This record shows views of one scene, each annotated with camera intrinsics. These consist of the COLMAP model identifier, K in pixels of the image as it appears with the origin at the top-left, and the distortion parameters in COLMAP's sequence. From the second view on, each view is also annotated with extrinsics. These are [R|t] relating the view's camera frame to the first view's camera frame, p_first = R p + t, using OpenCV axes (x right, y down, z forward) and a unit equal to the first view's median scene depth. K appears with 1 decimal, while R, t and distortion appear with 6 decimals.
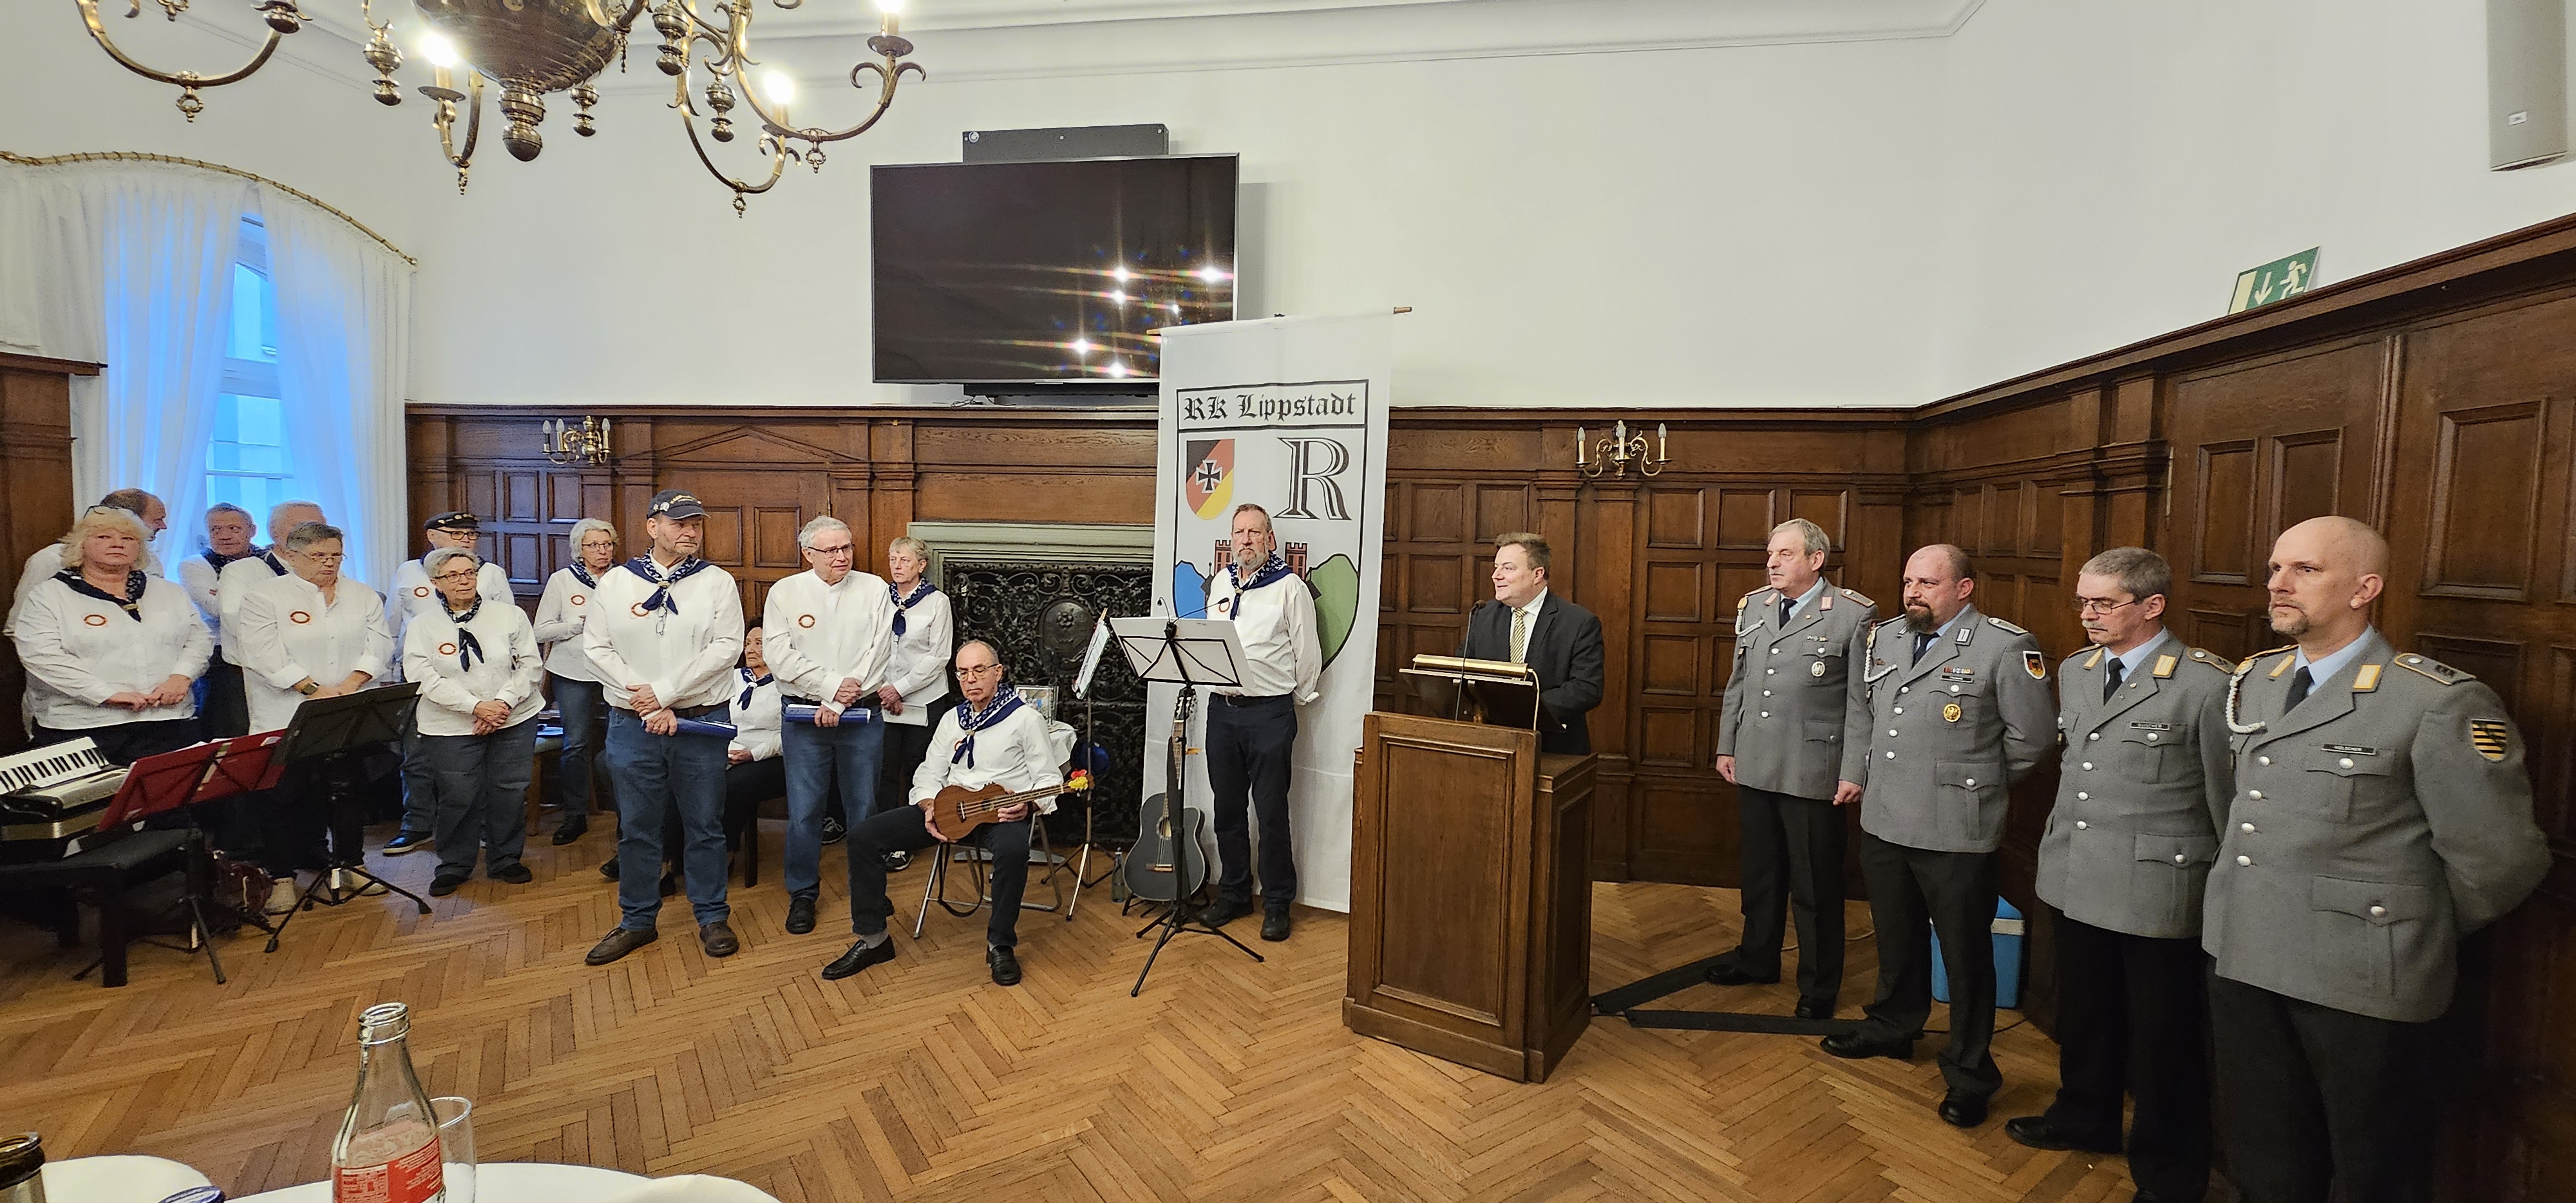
lens RADIAL K [[1057.4, 0, 1300.4], [0, 1057.4, 591.4], [0, 0, 1]] dist [0.000348, -0.000036]
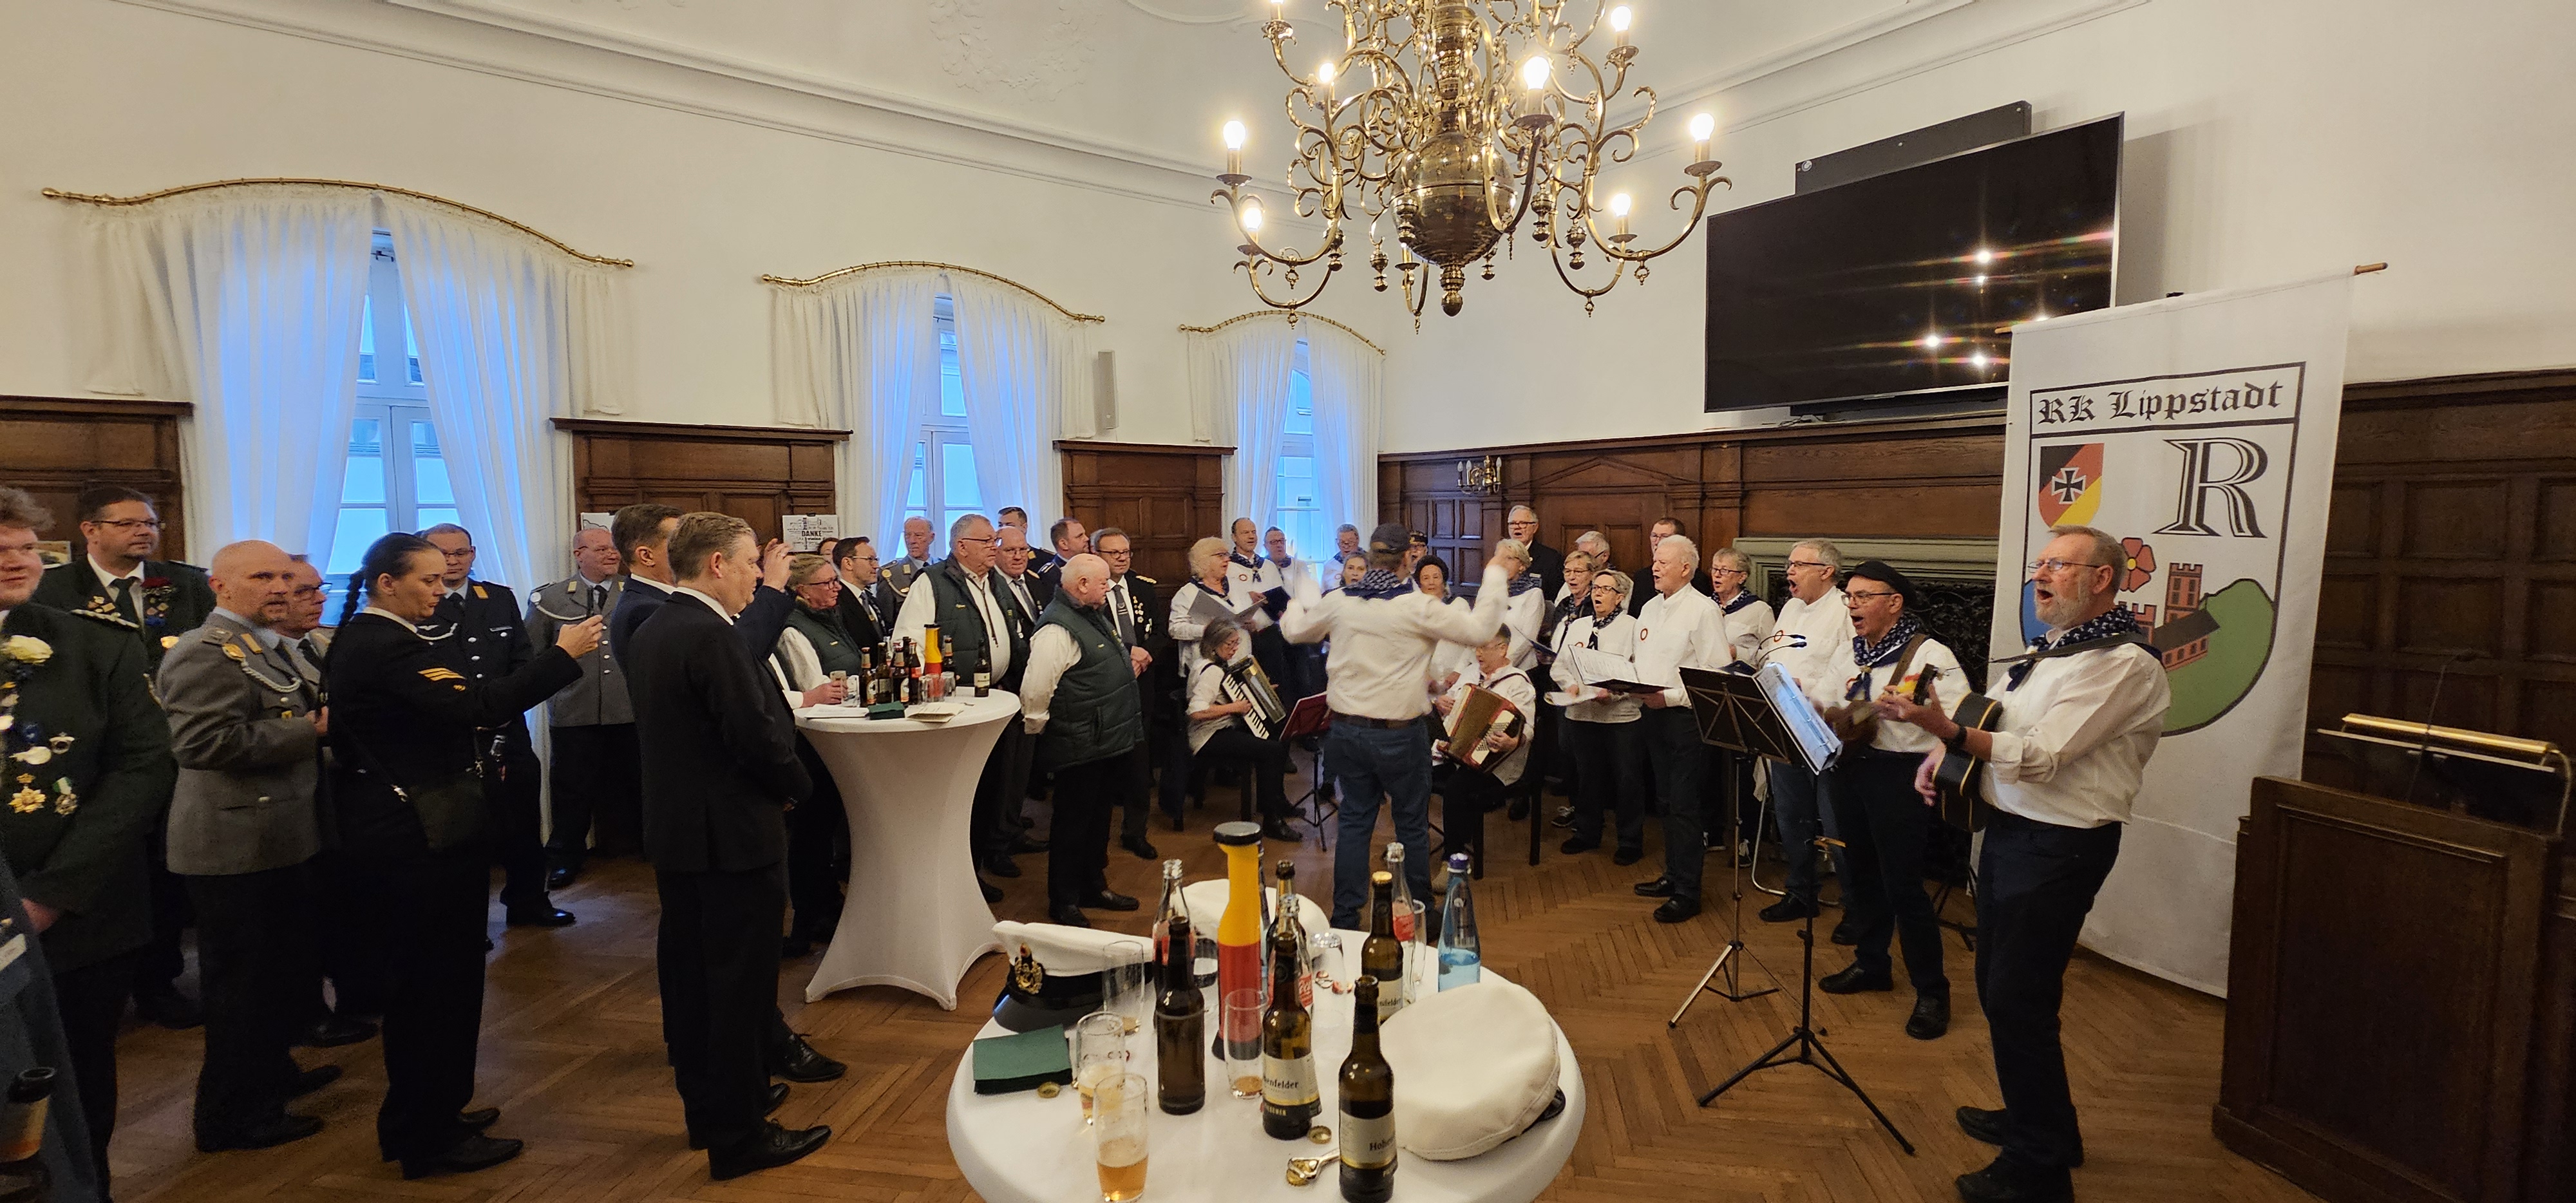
lens RADIAL K [[1057.4, 0, 1300.4], [0, 1057.4, 591.4], [0, 0, 1]] dist [0.000348, -0.000036]
pose [[0.720564, 0.024435, -0.692958, 0.066150], [-0.018435, 0.999701, 0.016082, -0.021956], [0.693143, 0.001186, 0.720799, -0.095812]]
